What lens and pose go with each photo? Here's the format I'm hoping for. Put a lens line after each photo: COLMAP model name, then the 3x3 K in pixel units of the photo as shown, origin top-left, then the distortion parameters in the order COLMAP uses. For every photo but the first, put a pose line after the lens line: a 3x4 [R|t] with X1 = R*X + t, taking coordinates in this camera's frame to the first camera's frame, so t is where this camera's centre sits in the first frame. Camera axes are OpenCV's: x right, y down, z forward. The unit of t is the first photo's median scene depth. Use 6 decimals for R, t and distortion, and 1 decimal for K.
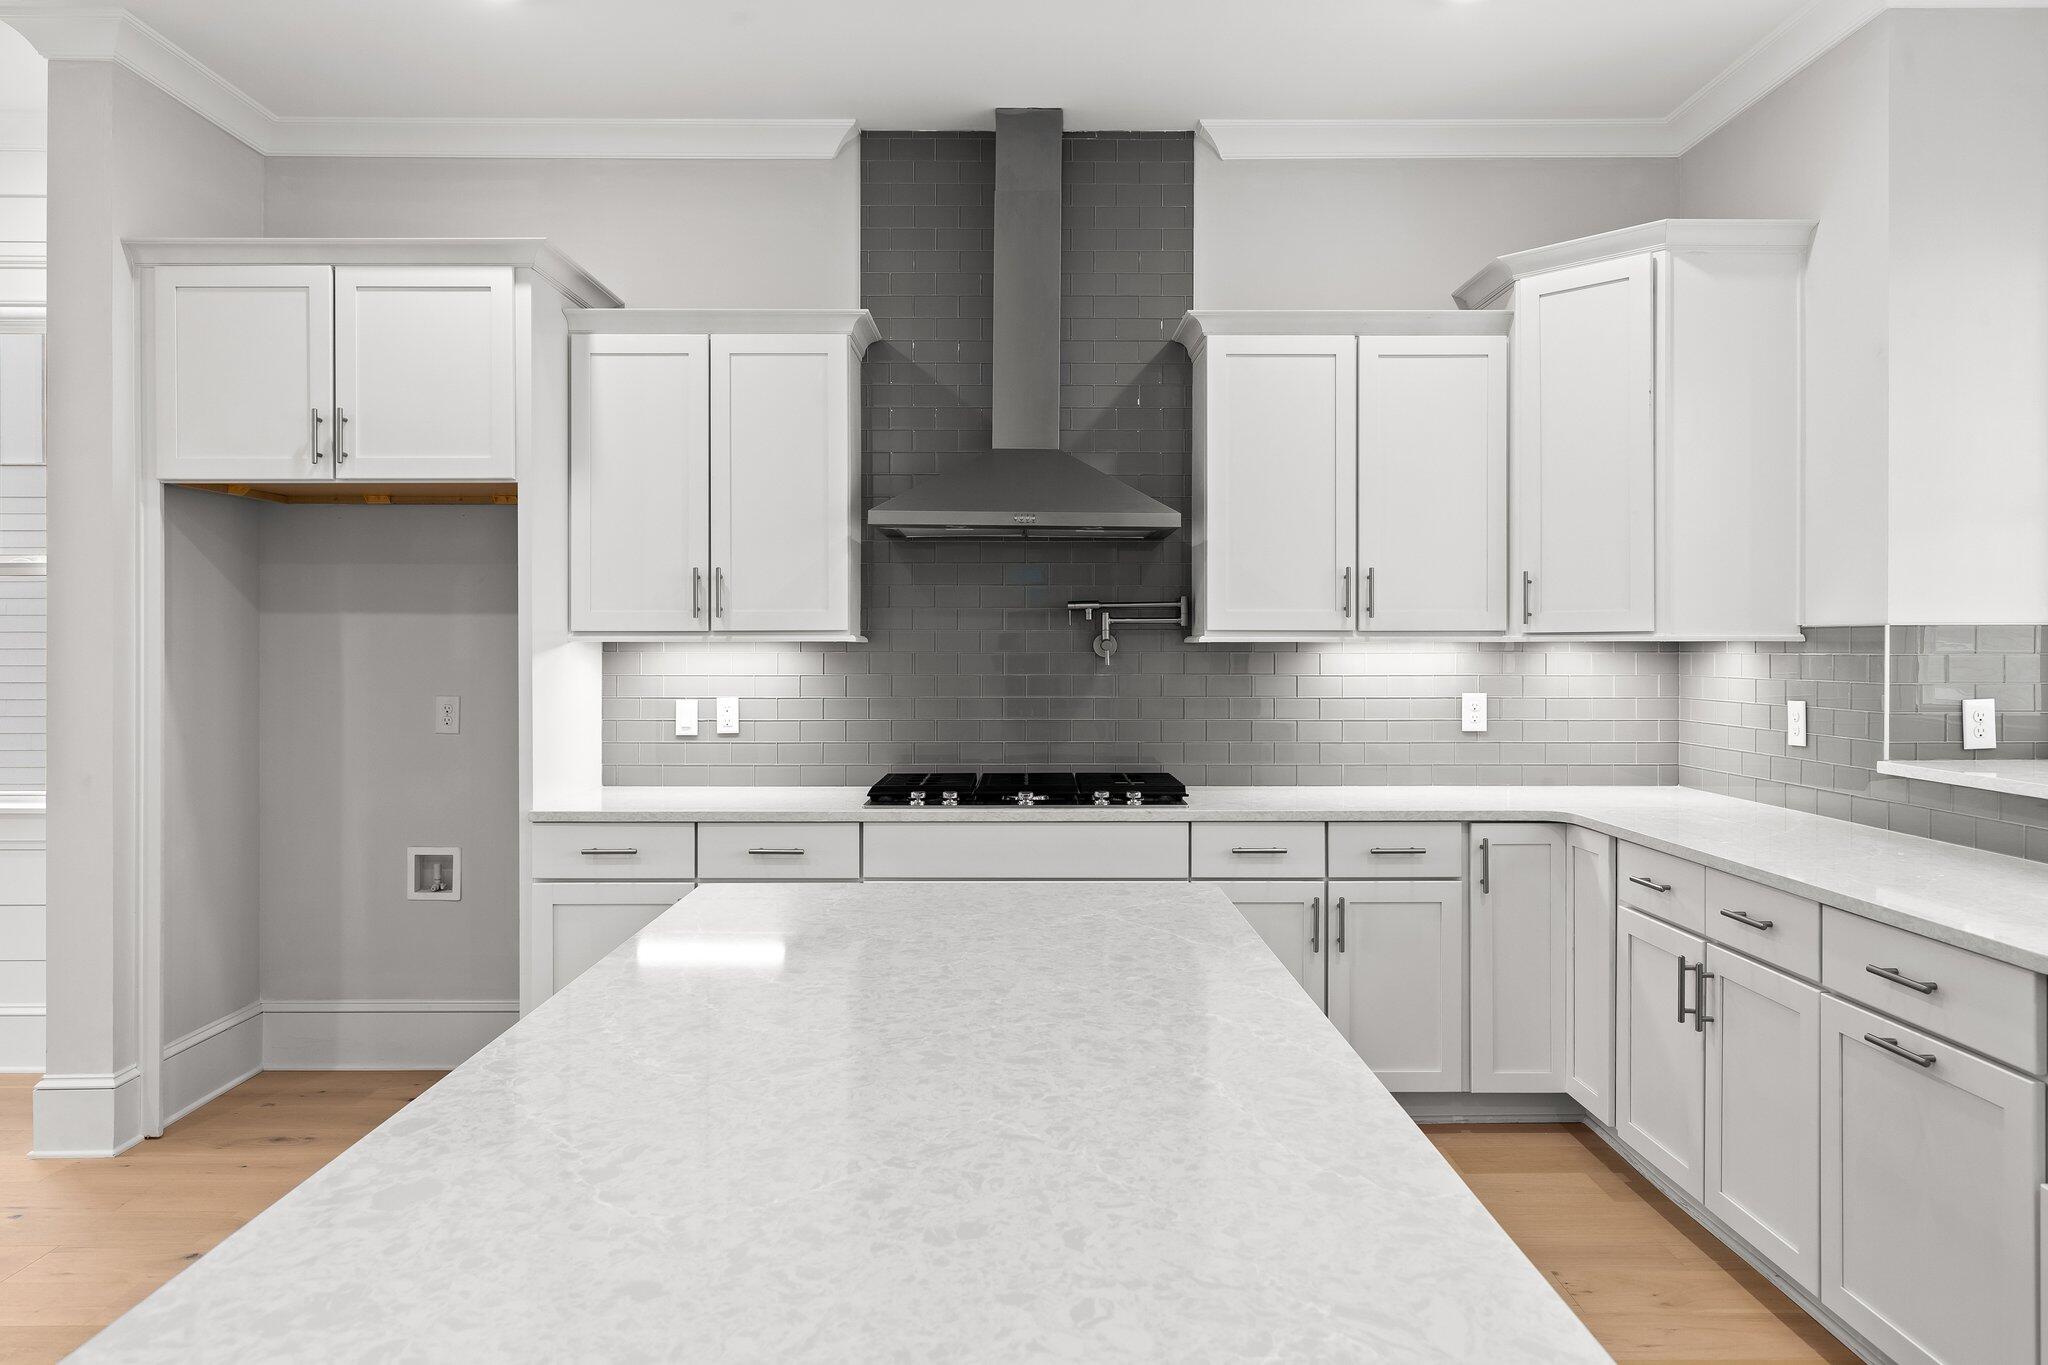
lens RADIAL K [[1317.0, 0, 1037.4], [0, 1317.0, 648.4], [0, 0, 1]] dist [0.004519, 0.000287]
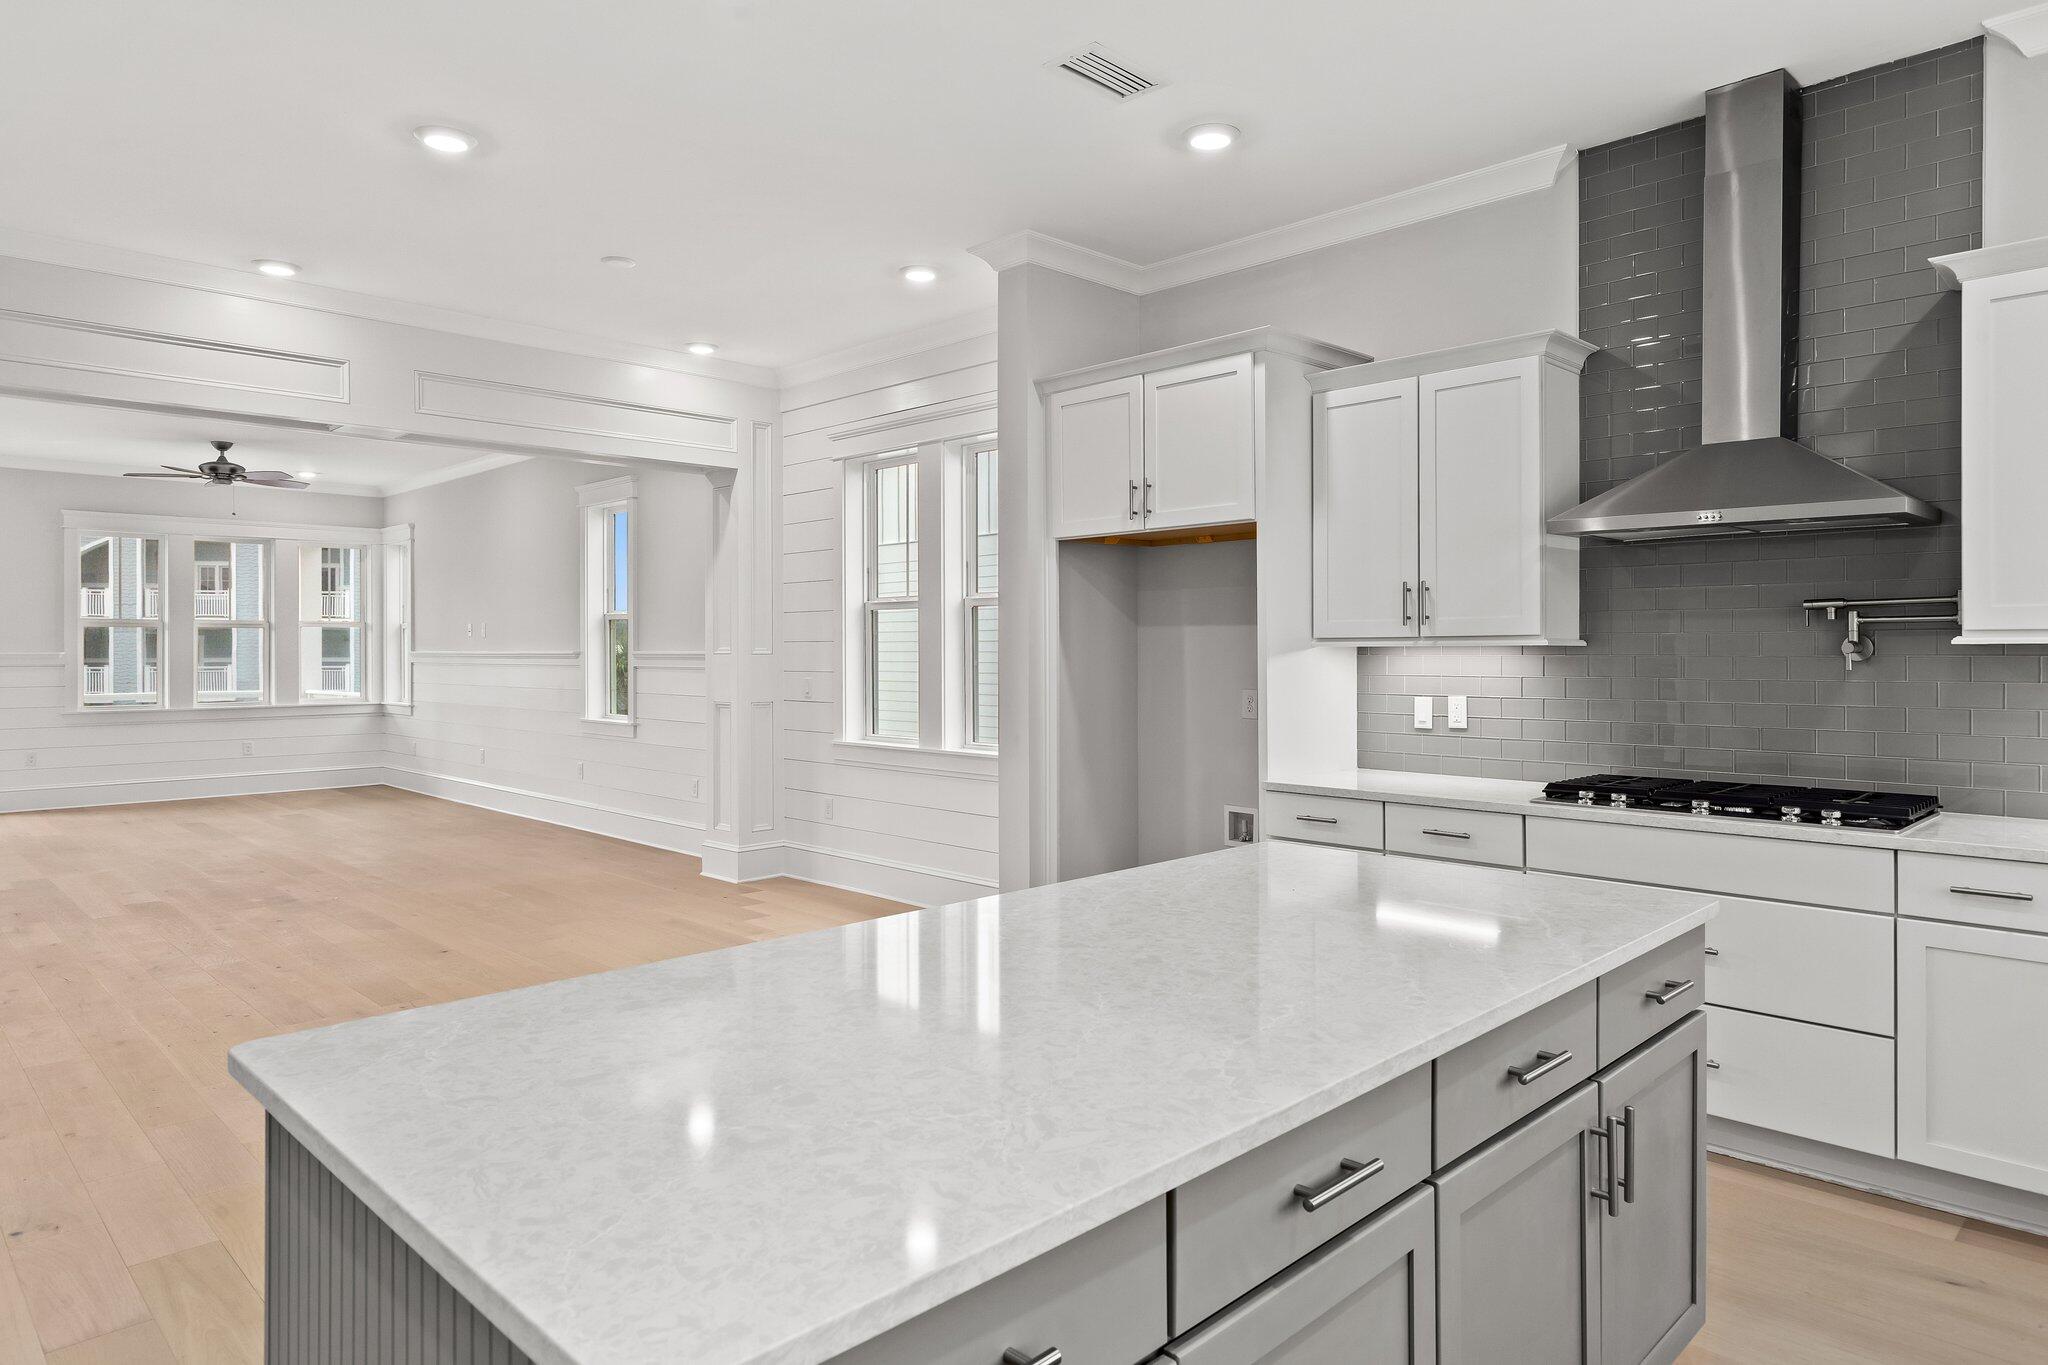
lens RADIAL K [[1234.8, 0, 1025.8], [0, 1234.8, 653.6], [0, 0, 1]] dist [0.005966, -0.000583]
pose [[0.697553, -0.000062, -0.716534, 0.280000], [0.002331, 0.999995, 0.002183, -0.001787], [0.716530, -0.003193, 0.697549, 0.011159]]
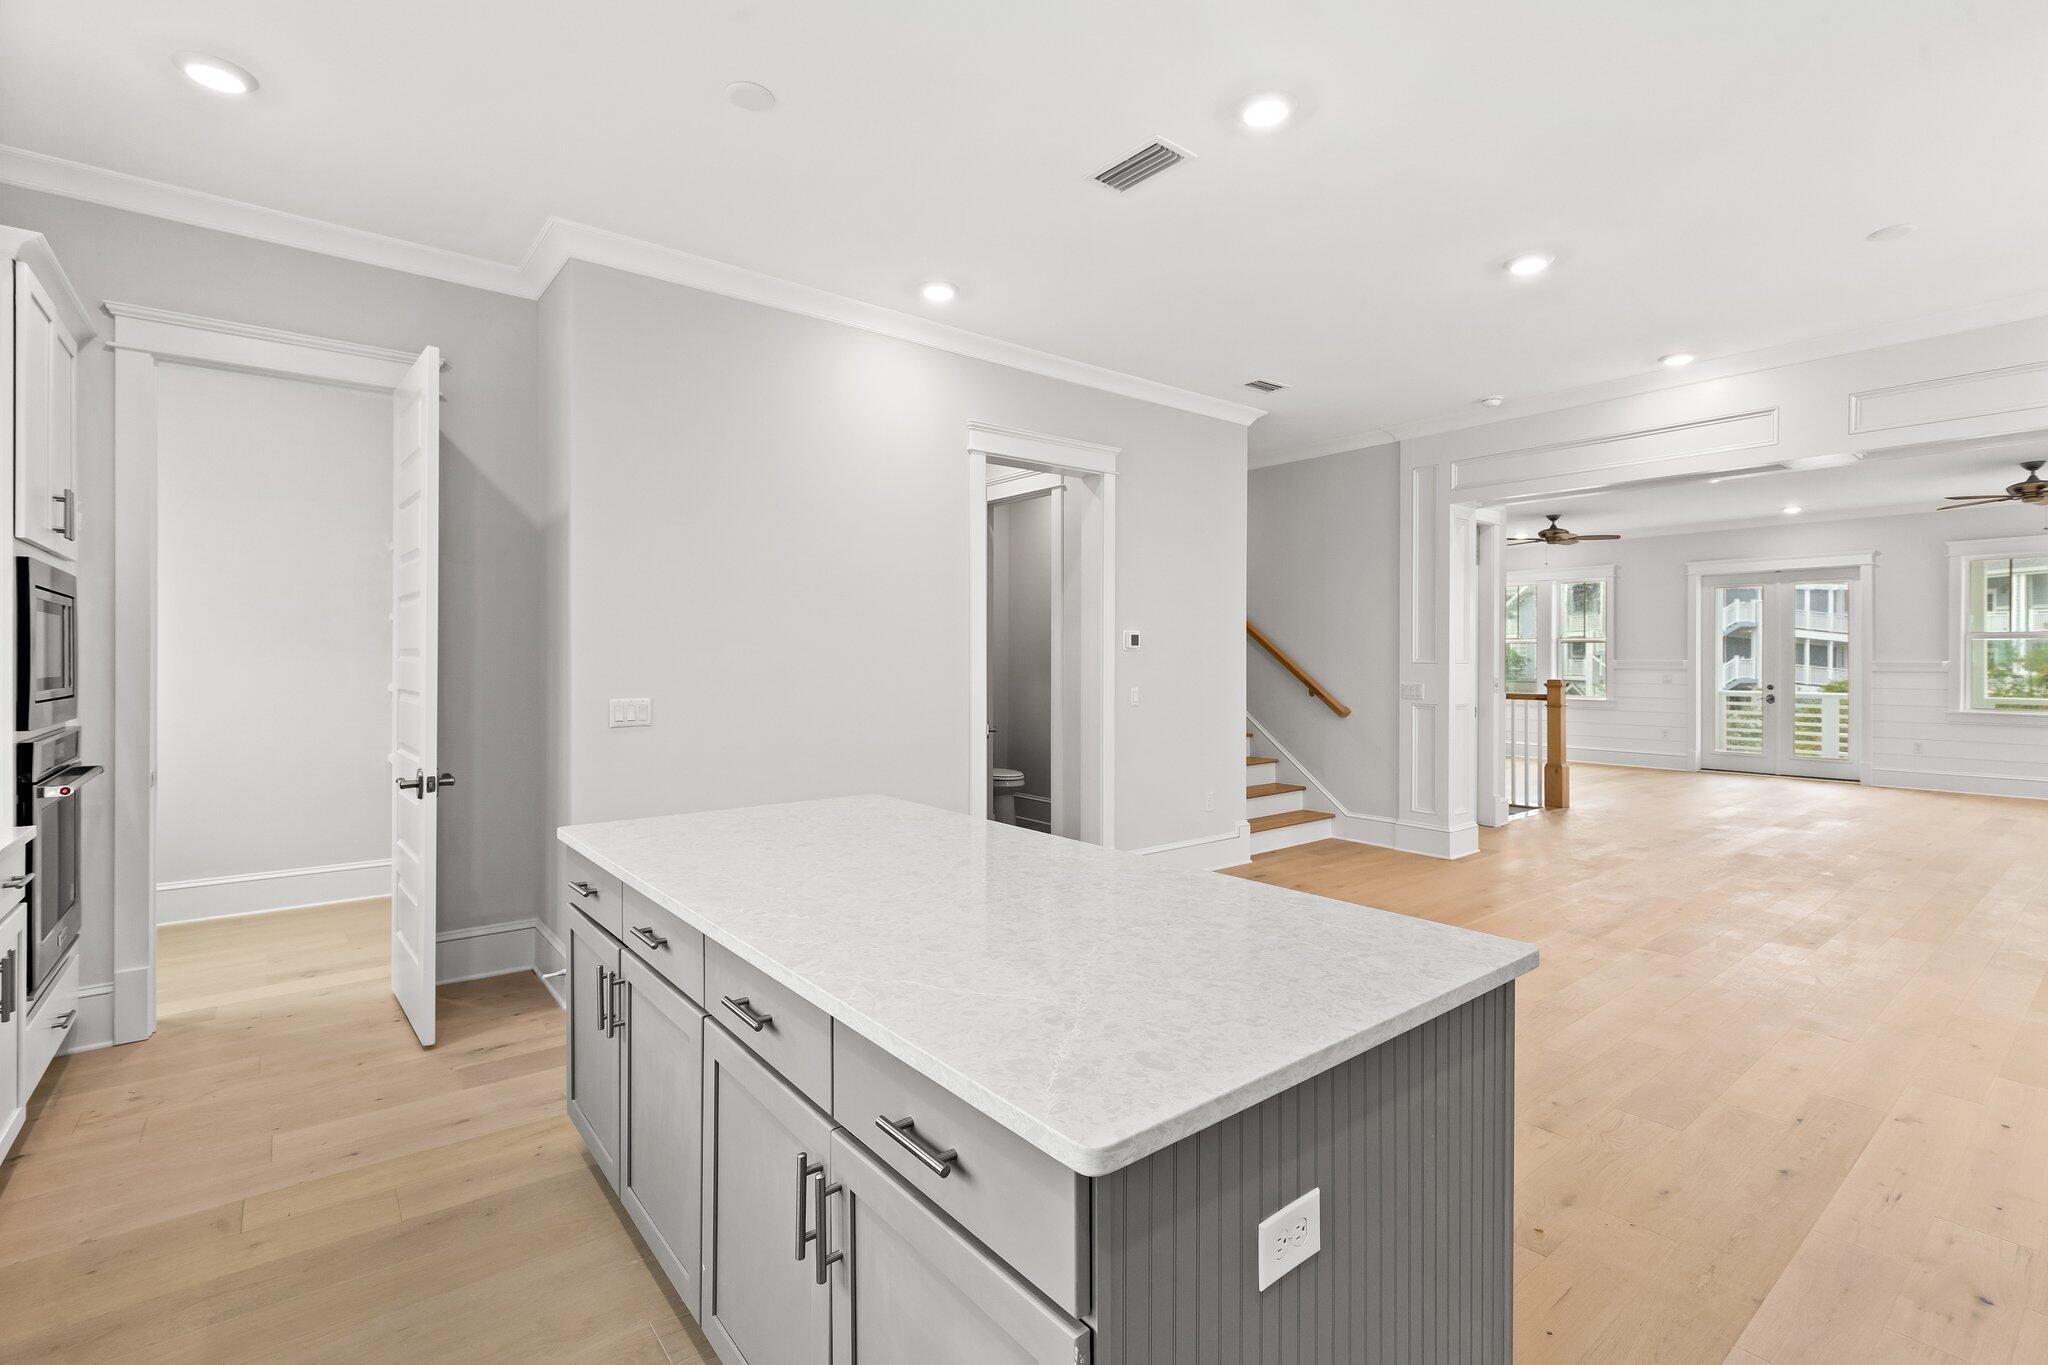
lens RADIAL K [[917.8, 0, 1029.6], [0, 917.8, 659.3], [0, 0, 1]] dist [0.002145, 0.000071]
pose [[-0.783270, -0.002277, -0.621678, 0.238502], [-0.003346, 0.999994, 0.000553, -0.001849], [0.621673, 0.002513, -0.783273, 0.818943]]
